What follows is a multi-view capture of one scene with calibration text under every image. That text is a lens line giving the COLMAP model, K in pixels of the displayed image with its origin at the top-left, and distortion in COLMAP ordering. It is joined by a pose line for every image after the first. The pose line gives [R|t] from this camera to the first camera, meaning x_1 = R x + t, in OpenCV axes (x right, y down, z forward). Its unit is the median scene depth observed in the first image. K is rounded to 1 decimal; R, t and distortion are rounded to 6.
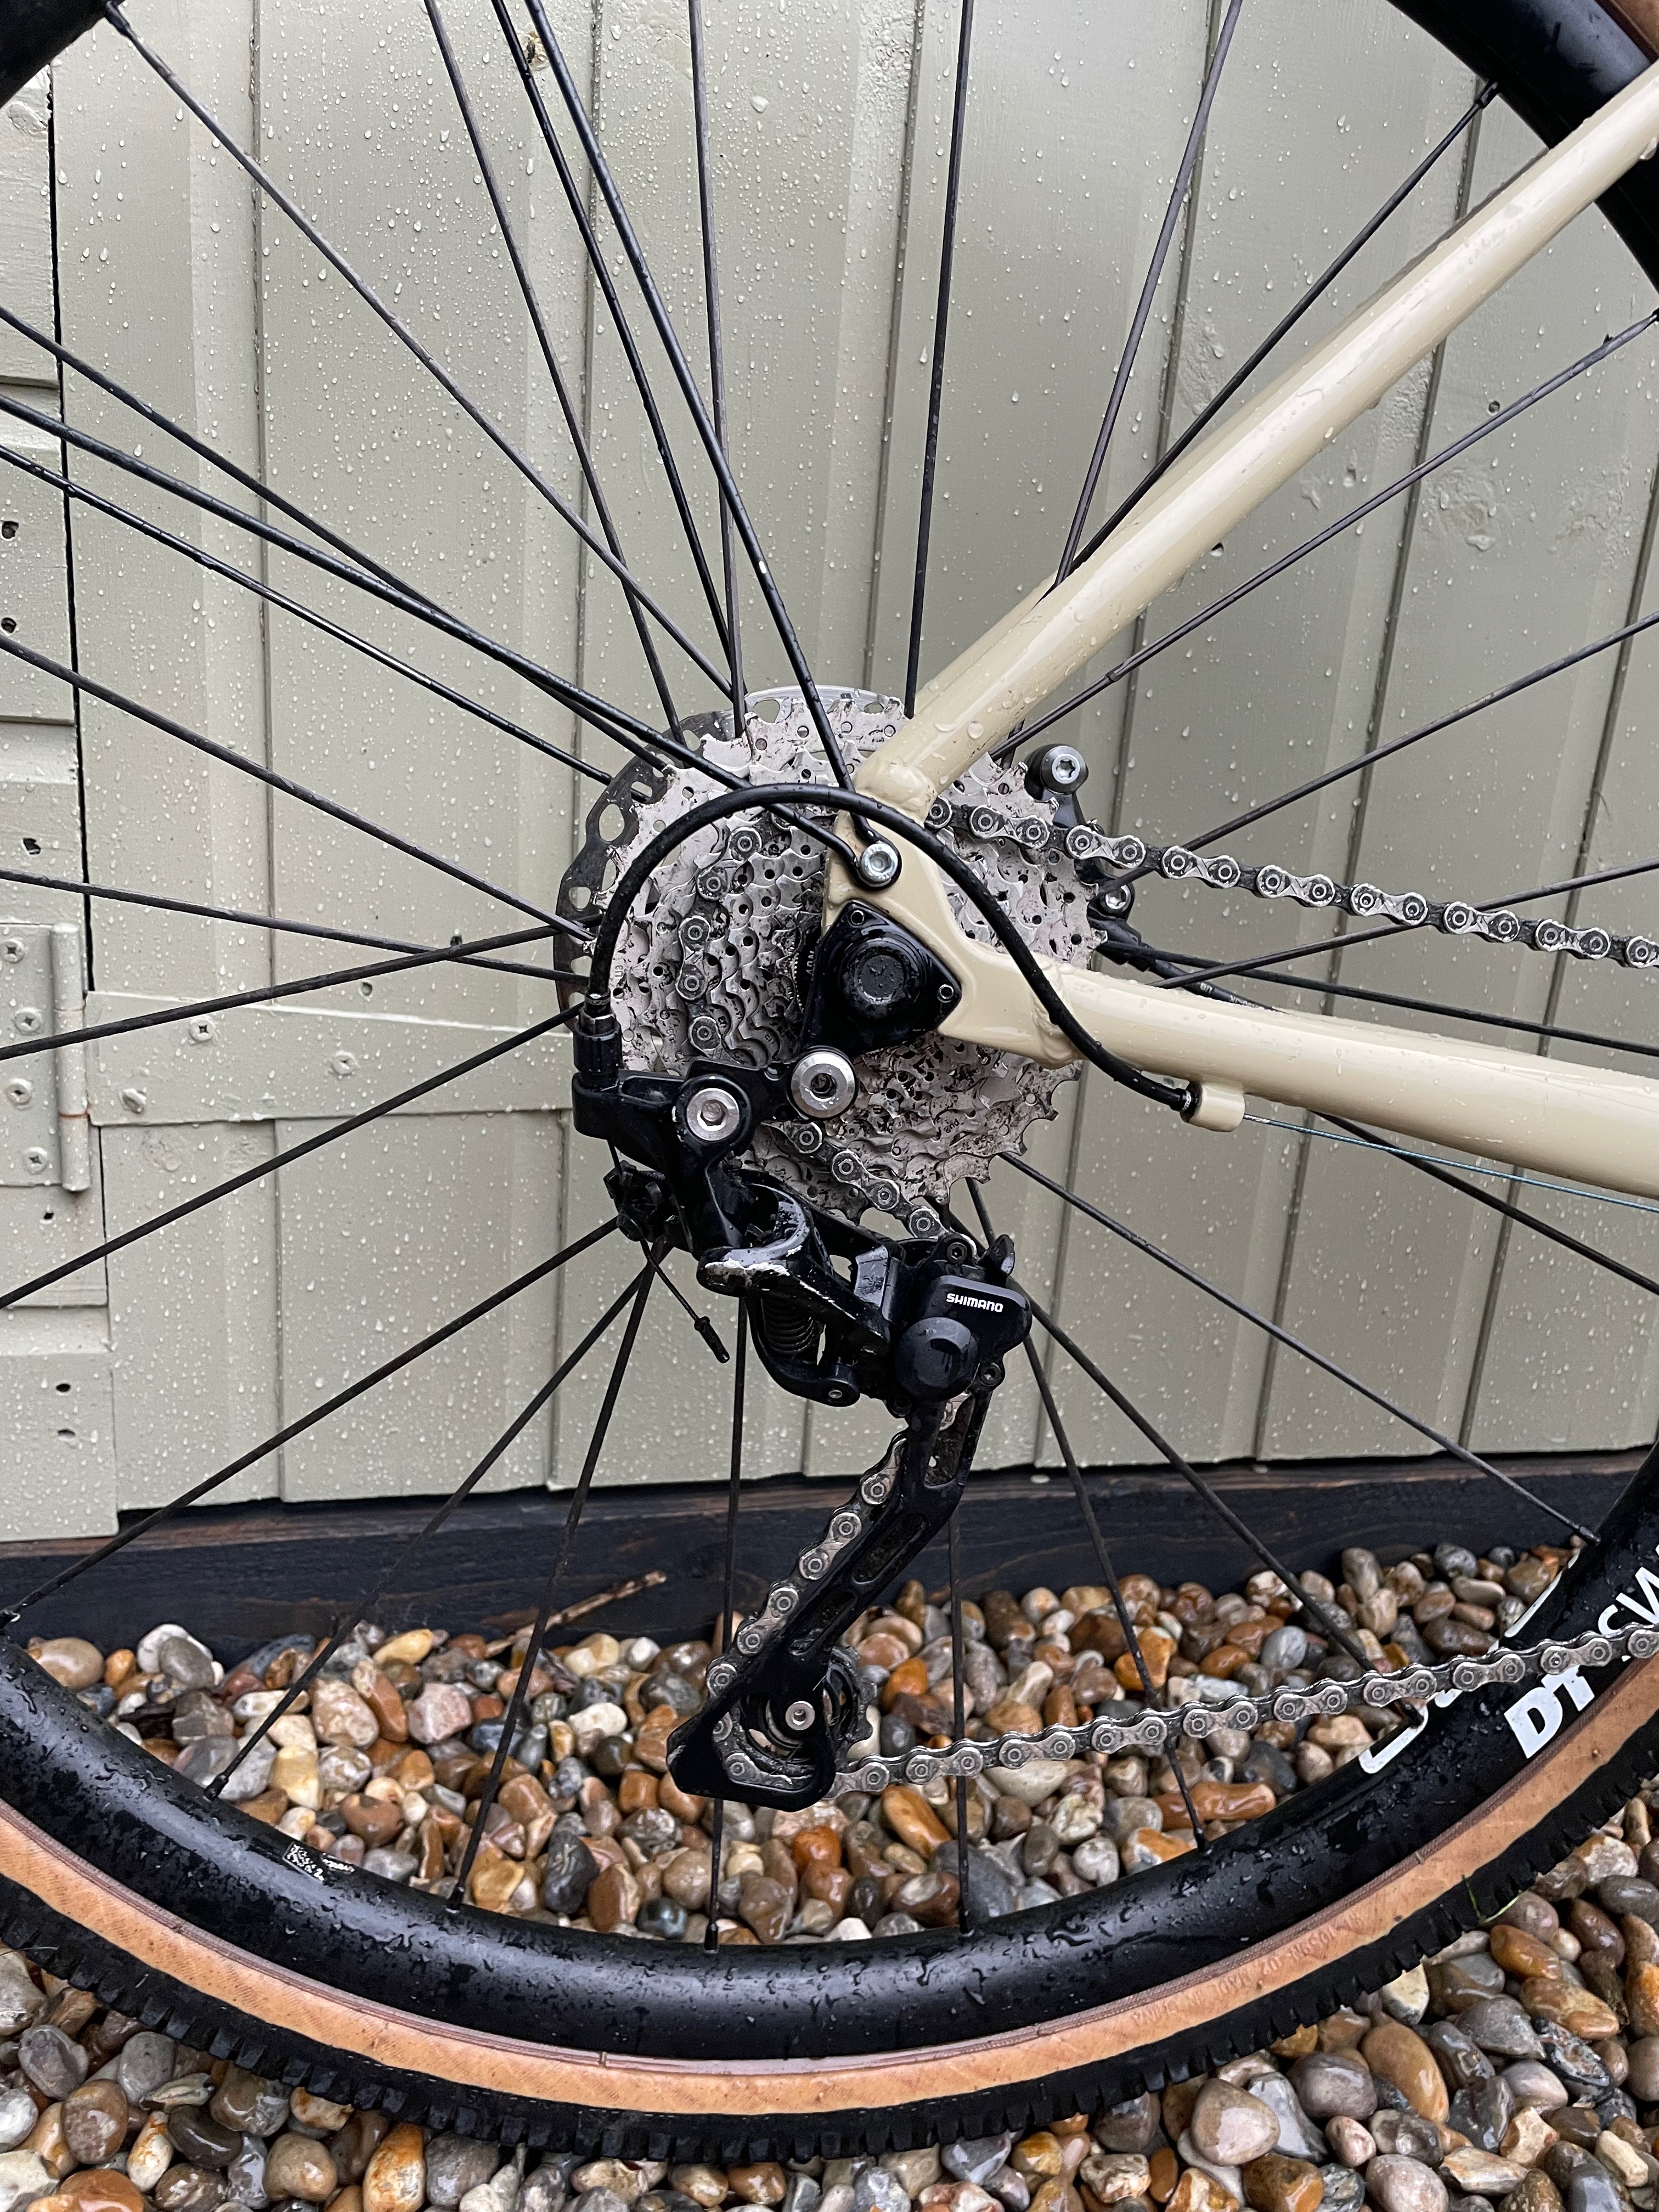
lens RADIAL K [[1689.8, 0, 828.7], [0, 1689.8, 1126.7], [0, 0, 1]] dist [0.070253, -0.104670]
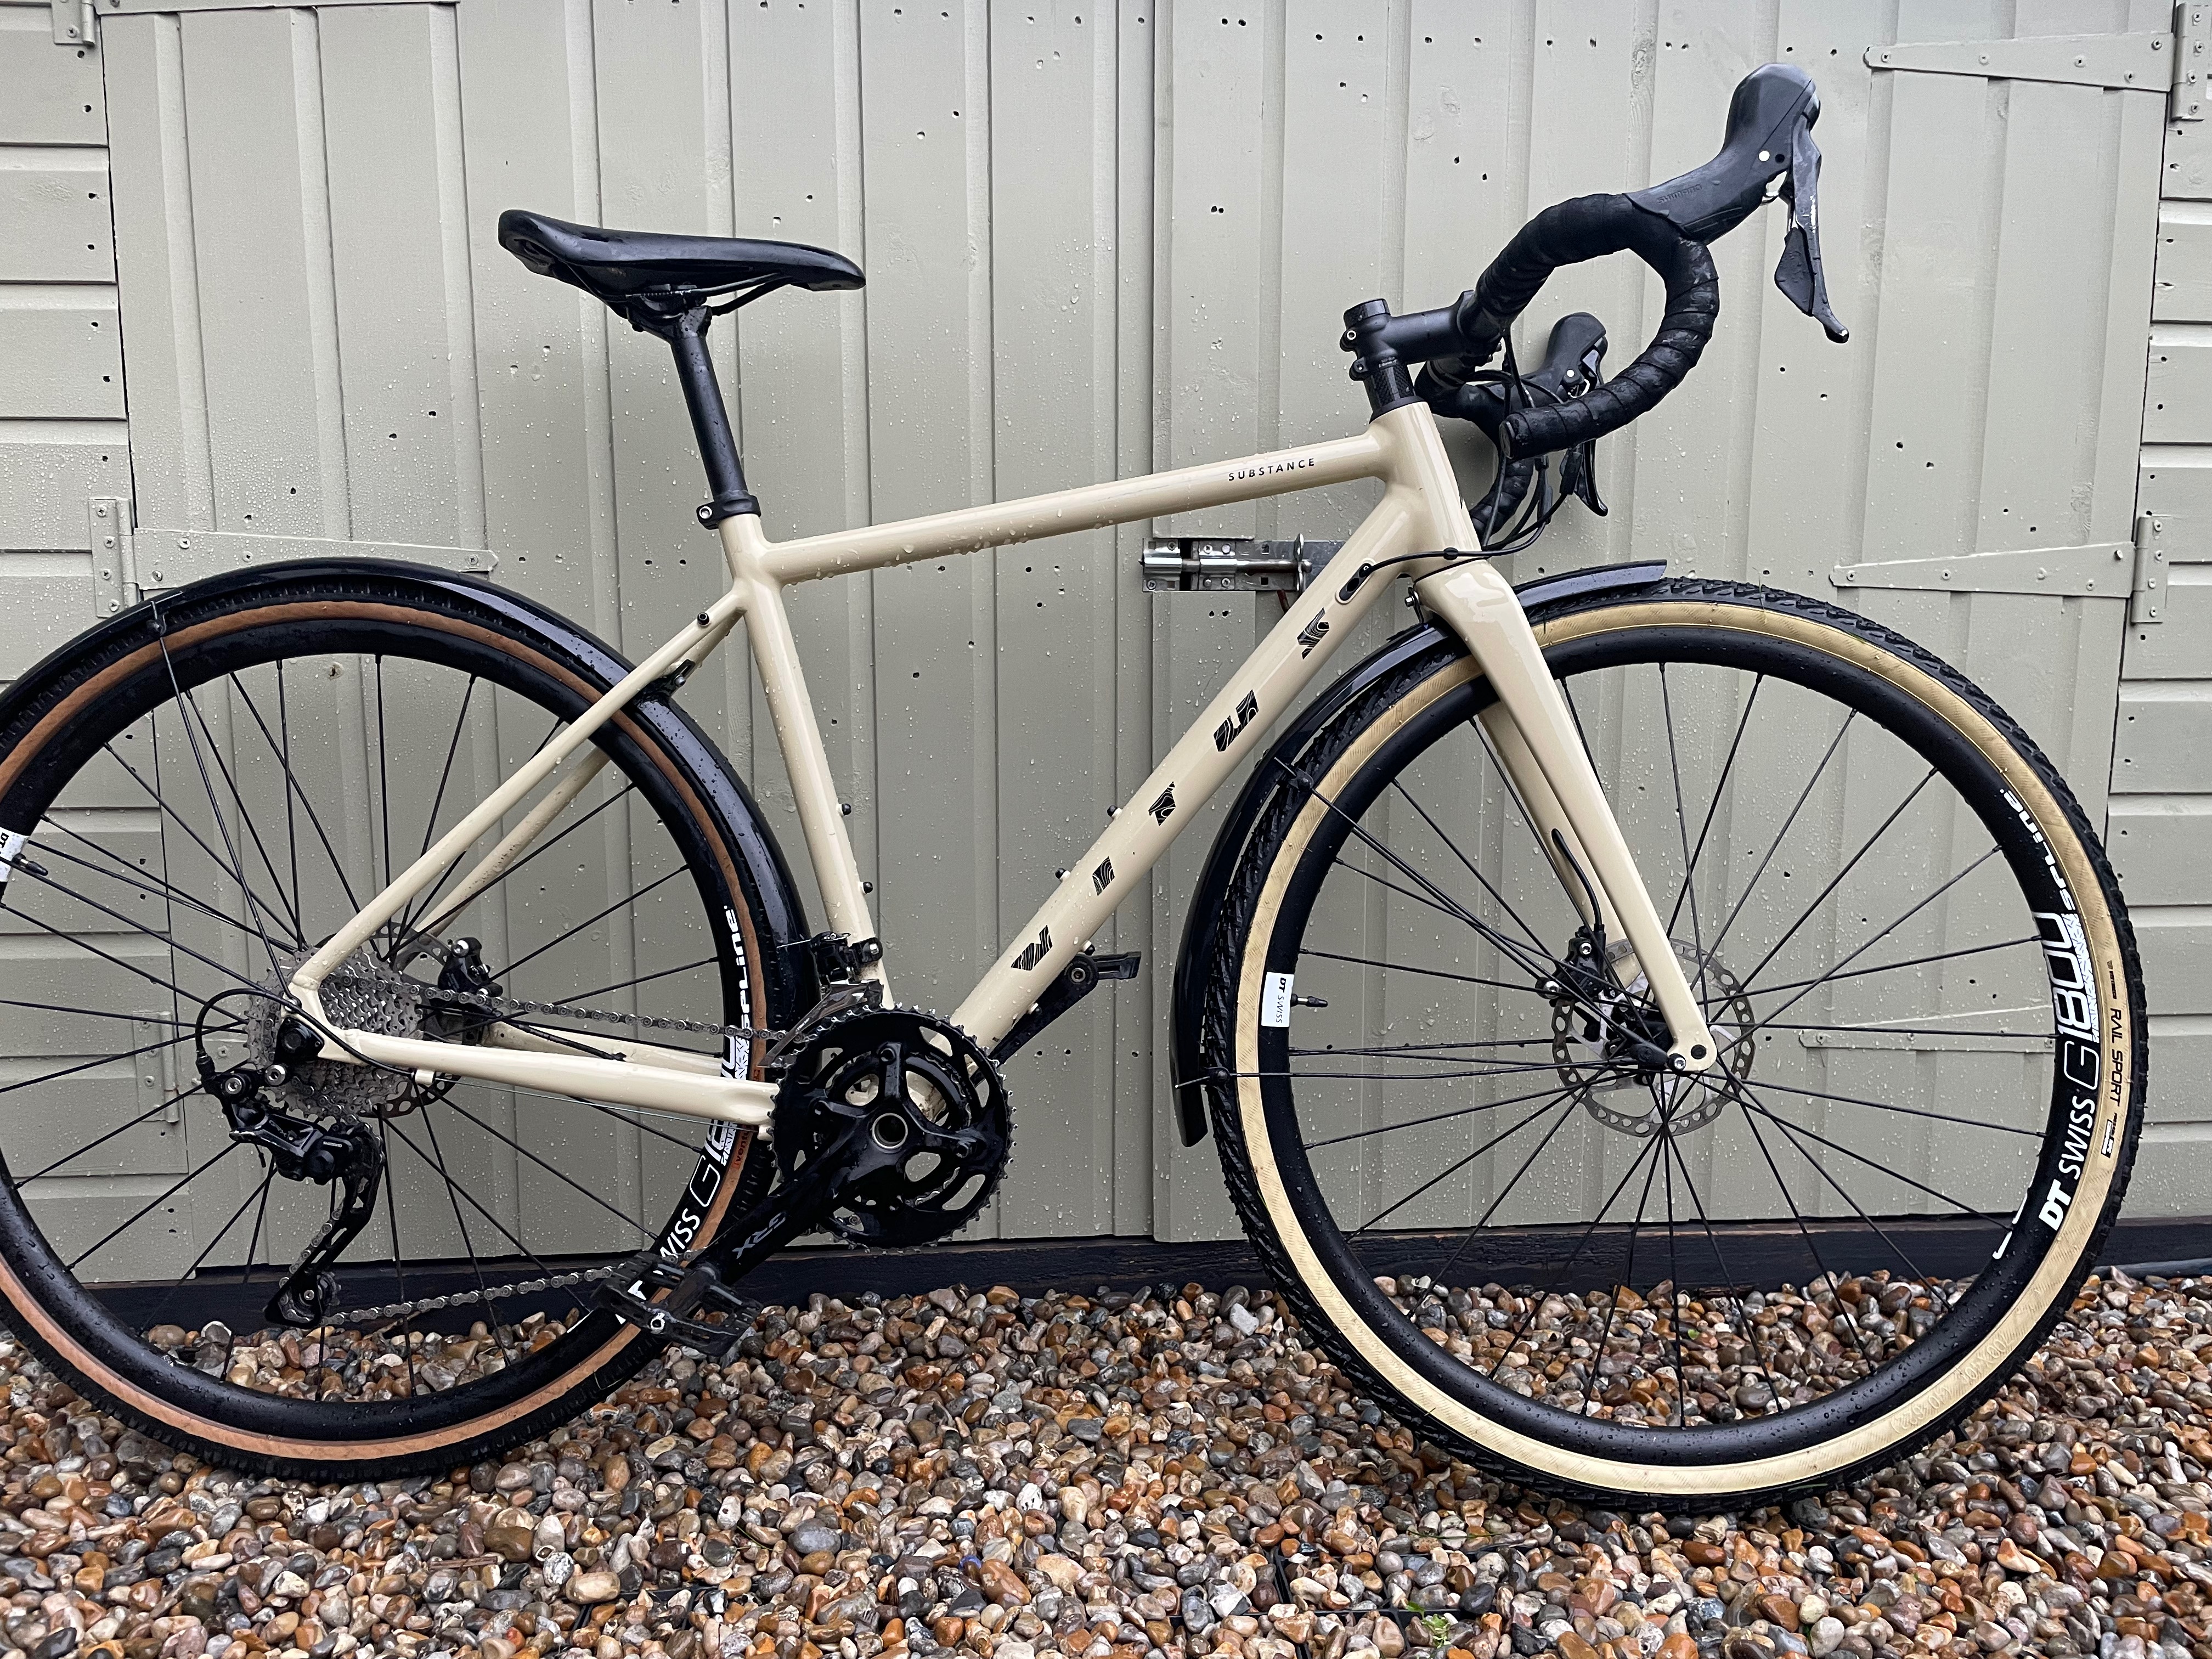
lens RADIAL K [[1689.8, 0, 1139.3], [0, 1689.8, 840.1], [0, 0, 1]] dist [0.070253, -0.104670]
pose [[0.989256, -0.050142, -0.137328, 1.201966], [0.030750, 0.989695, -0.139847, 0.021886], [0.142925, 0.134122, 0.980604, -1.153820]]
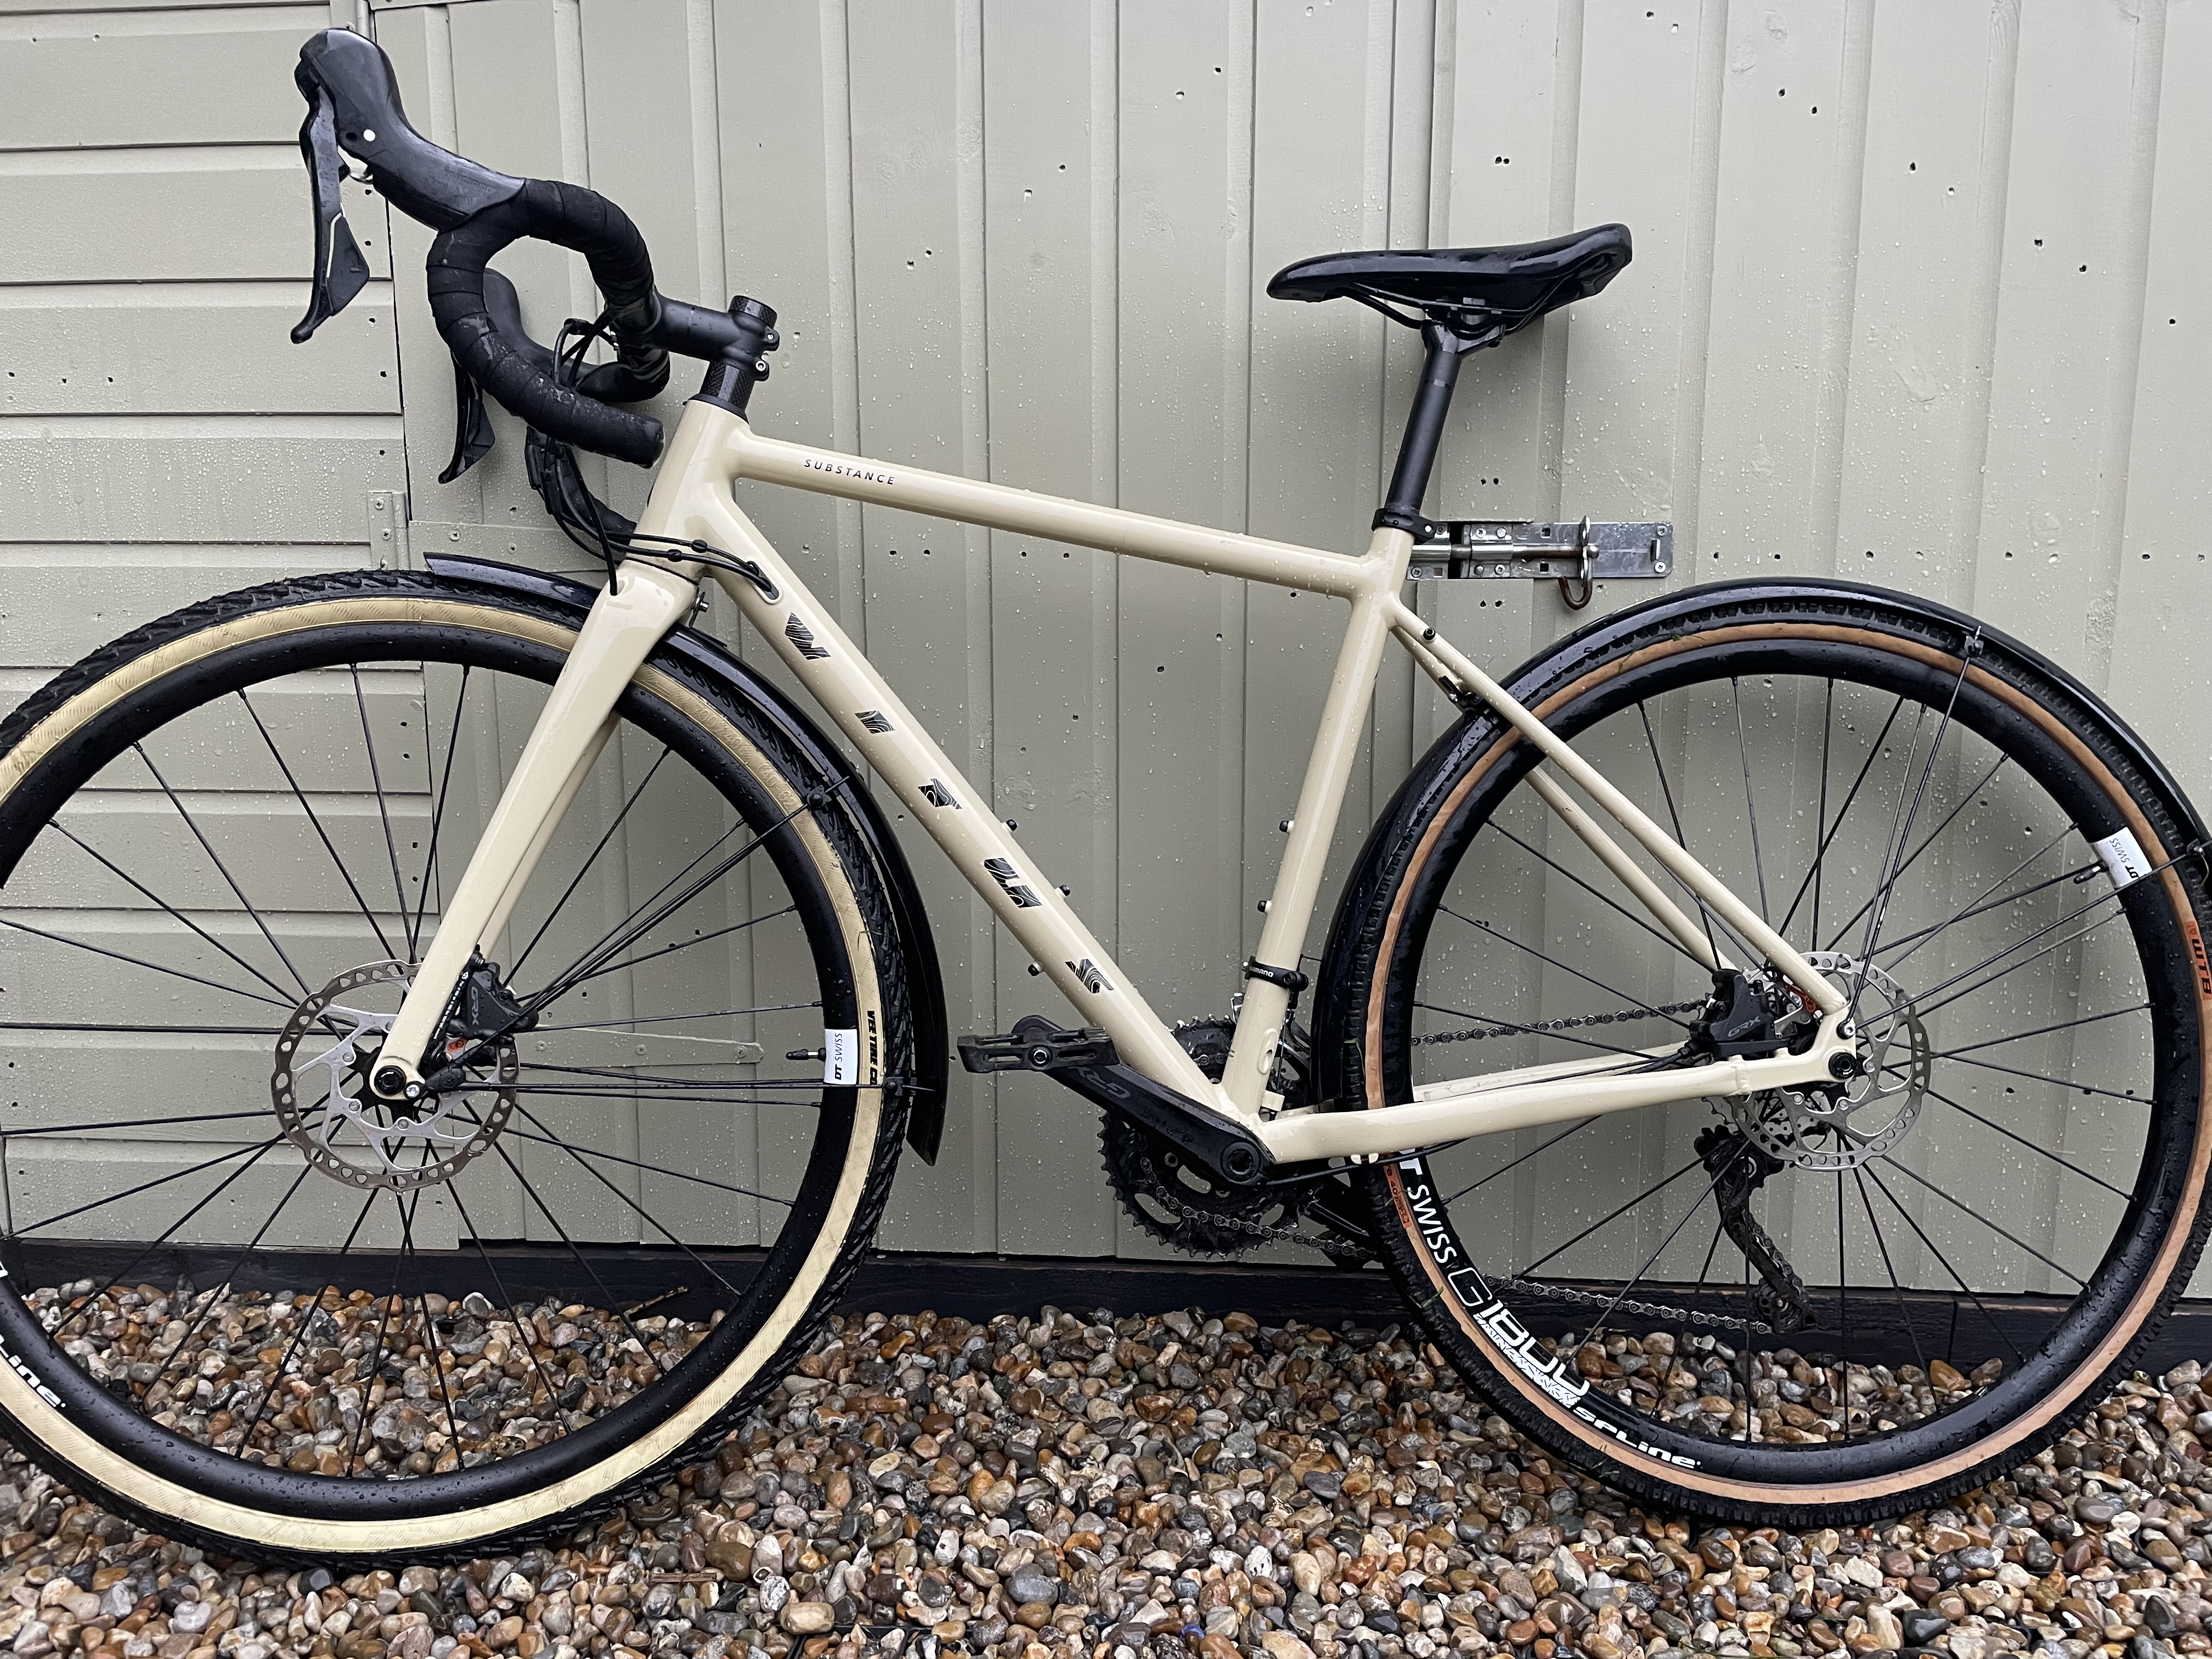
lens RADIAL K [[1689.8, 0, 1117.1], [0, 1689.8, 817.7], [0, 0, 1]] dist [0.070253, -0.104670]
pose [[0.951630, -0.023844, -0.306320, 1.205404], [-0.014742, 0.992292, -0.123040, -0.072906], [0.306892, 0.121605, 0.943944, -1.021160]]
